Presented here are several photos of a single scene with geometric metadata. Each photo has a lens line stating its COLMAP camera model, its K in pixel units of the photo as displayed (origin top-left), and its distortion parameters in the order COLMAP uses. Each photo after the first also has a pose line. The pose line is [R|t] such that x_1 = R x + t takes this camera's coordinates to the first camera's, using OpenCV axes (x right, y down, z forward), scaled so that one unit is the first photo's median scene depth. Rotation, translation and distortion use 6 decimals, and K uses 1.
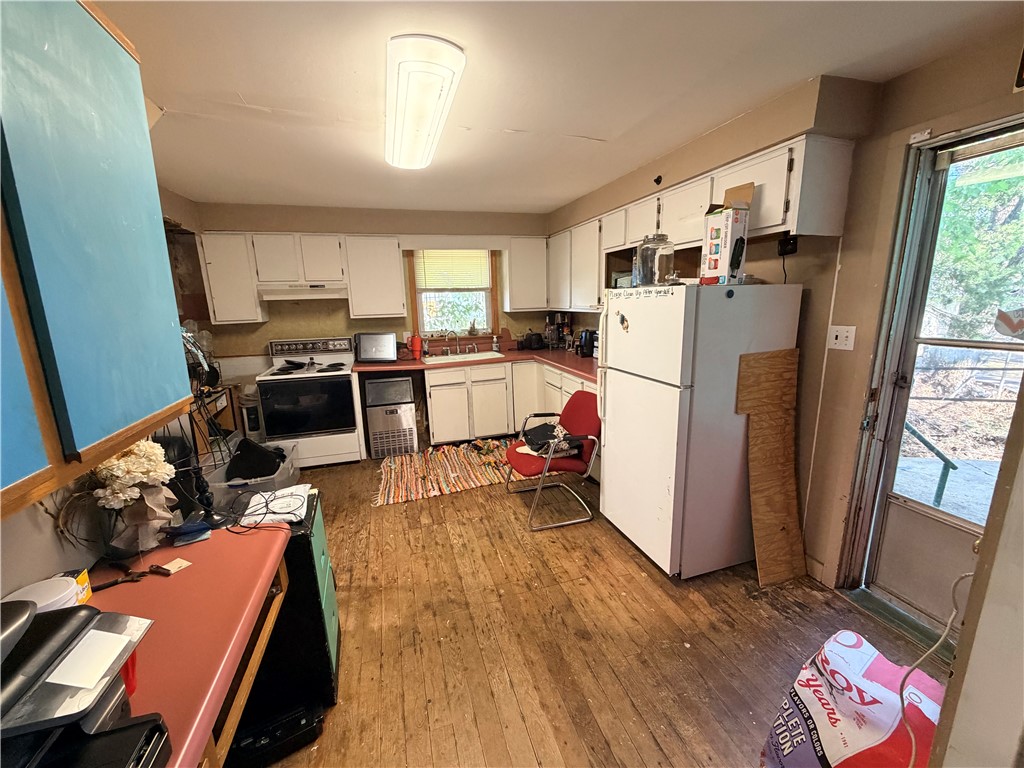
lens RADIAL K [[407.0, 0, 511.4], [0, 407.0, 385.7], [0, 0, 1]] dist [-0.000913, -0.000473]
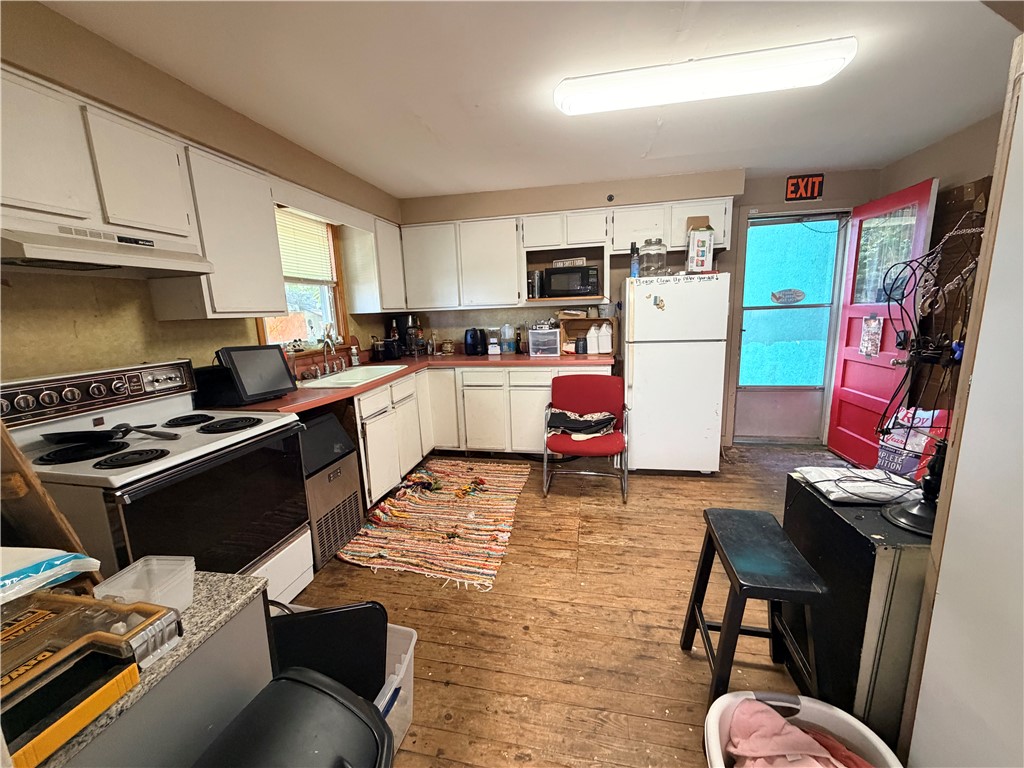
lens RADIAL K [[407.0, 0, 511.4], [0, 407.0, 385.7], [0, 0, 1]] dist [-0.000913, -0.000473]
pose [[0.483160, -0.152807, 0.862094, -0.803351], [0.206862, 0.976698, 0.057185, -0.050417], [-0.850743, 0.150705, 0.503512, 0.573096]]
